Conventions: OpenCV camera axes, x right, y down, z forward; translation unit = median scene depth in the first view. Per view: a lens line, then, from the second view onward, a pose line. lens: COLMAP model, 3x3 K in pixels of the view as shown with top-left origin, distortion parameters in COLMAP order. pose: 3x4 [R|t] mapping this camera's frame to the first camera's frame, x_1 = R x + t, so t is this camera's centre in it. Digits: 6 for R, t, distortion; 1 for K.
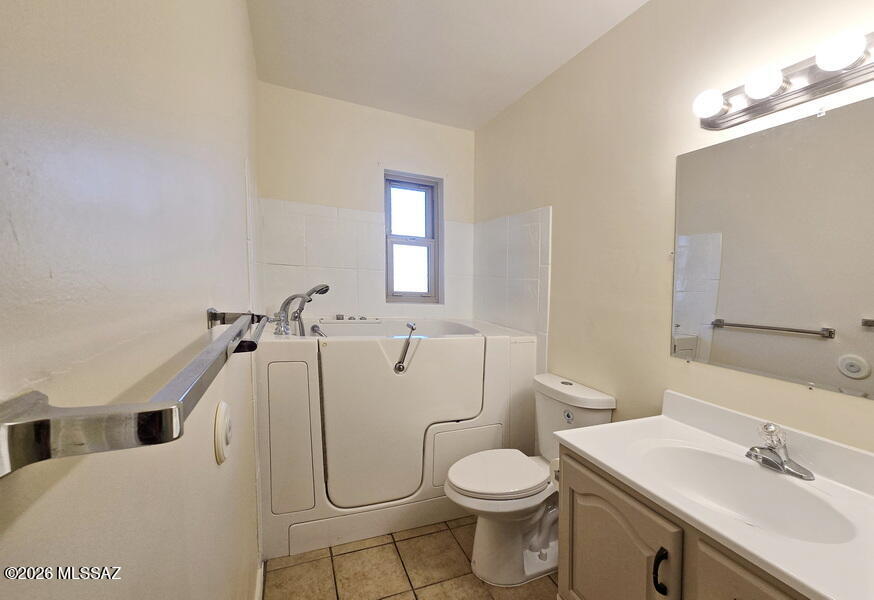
lens RADIAL K [[359.0, 0, 436.6], [0, 359.0, 286.8], [0, 0, 1]] dist [0.000872, -0.000214]
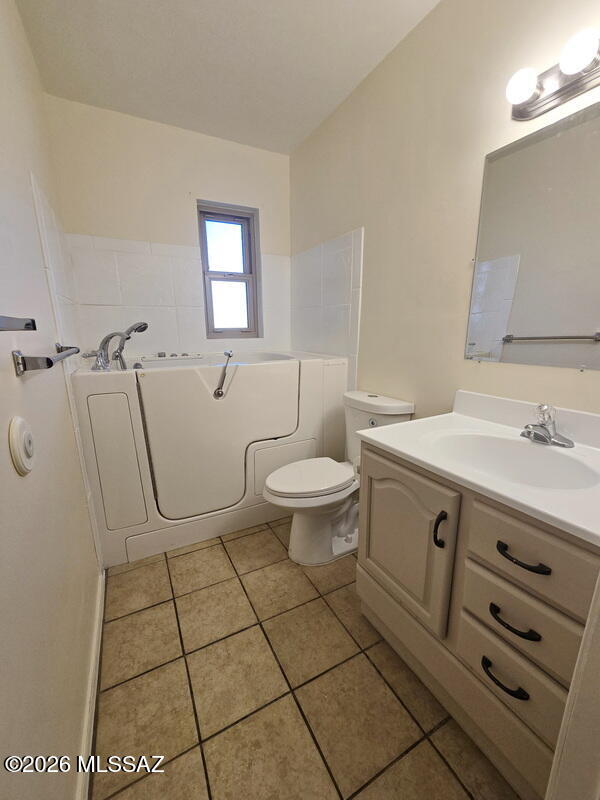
lens RADIAL K [[329.3, 0, 300.0], [0, 329.3, 400.0], [0, 0, 1]] dist [-0.001100, 0.000225]
pose [[0.994290, -0.040723, 0.098639, 0.043971], [0.021511, 0.981834, 0.188518, 0.083898], [-0.104524, -0.185320, 0.977103, 0.048353]]
